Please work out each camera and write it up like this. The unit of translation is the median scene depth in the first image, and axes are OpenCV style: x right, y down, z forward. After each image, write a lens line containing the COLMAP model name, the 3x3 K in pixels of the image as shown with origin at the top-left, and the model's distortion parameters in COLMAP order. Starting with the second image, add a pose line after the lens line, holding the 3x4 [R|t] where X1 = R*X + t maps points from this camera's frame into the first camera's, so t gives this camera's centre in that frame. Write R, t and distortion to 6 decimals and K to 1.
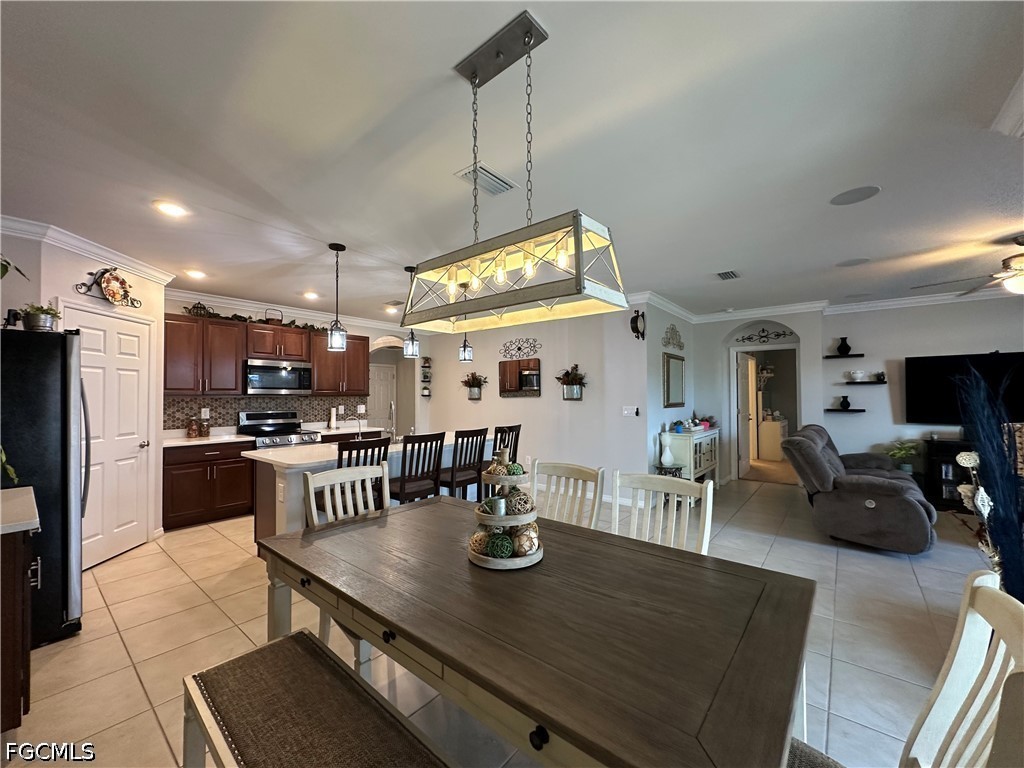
lens RADIAL K [[409.5, 0, 510.8], [0, 409.5, 386.9], [0, 0, 1]] dist [-0.005475, 0.001186]
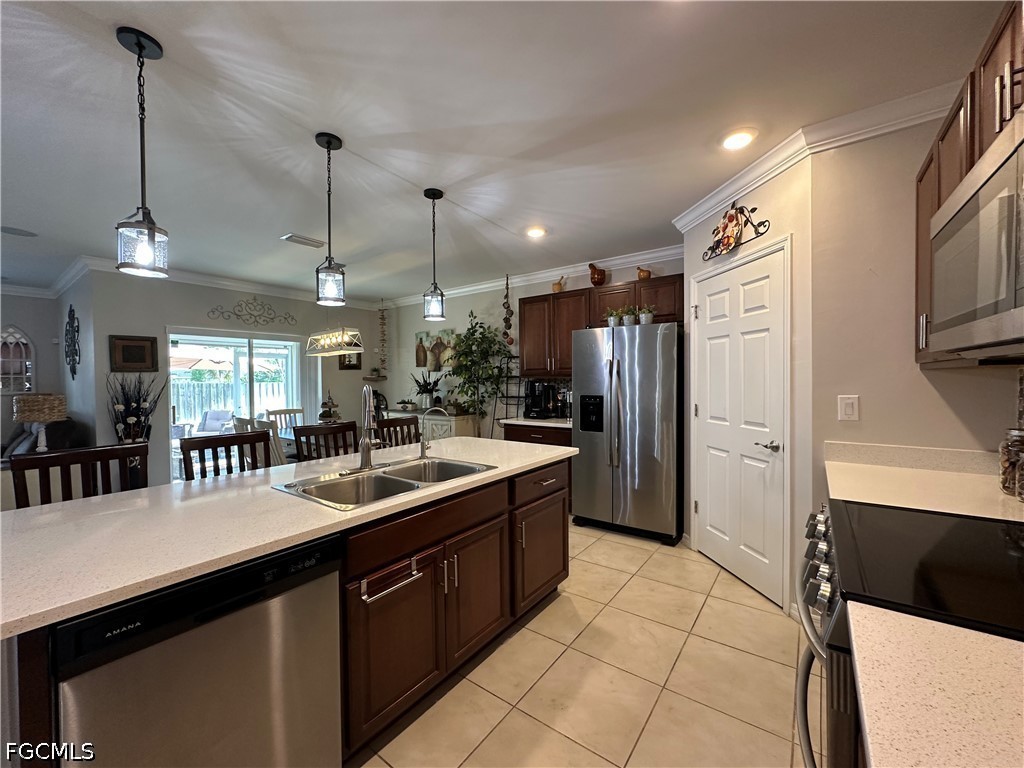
lens RADIAL K [[409.5, 0, 510.8], [0, 409.5, 386.9], [0, 0, 1]] dist [-0.005475, 0.001186]
pose [[-0.998697, 0.016691, -0.048231, -0.374127], [0.016793, 0.999858, -0.001705, 0.035753], [0.048196, -0.002513, -0.998835, 1.281929]]
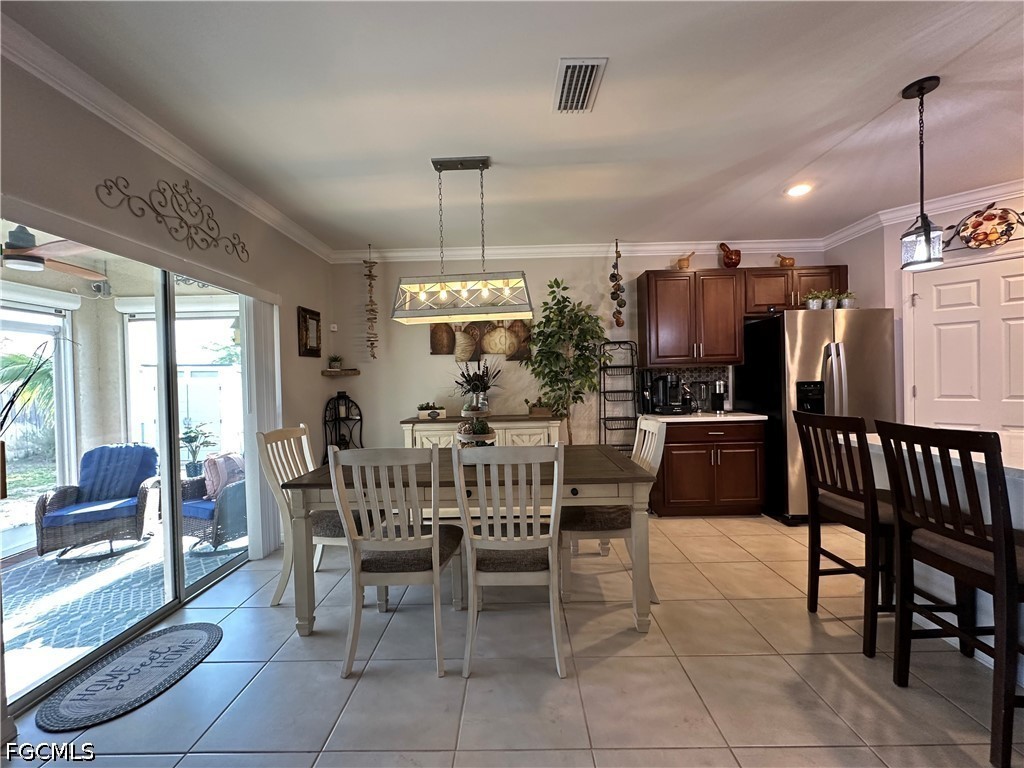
lens RADIAL K [[409.5, 0, 510.8], [0, 409.5, 386.9], [0, 0, 1]] dist [-0.005475, 0.001186]
pose [[-0.780527, 0.033389, -0.624230, 0.281410], [0.040840, 0.999163, 0.002377, 0.039351], [0.623787, -0.023638, -0.781237, 0.756165]]
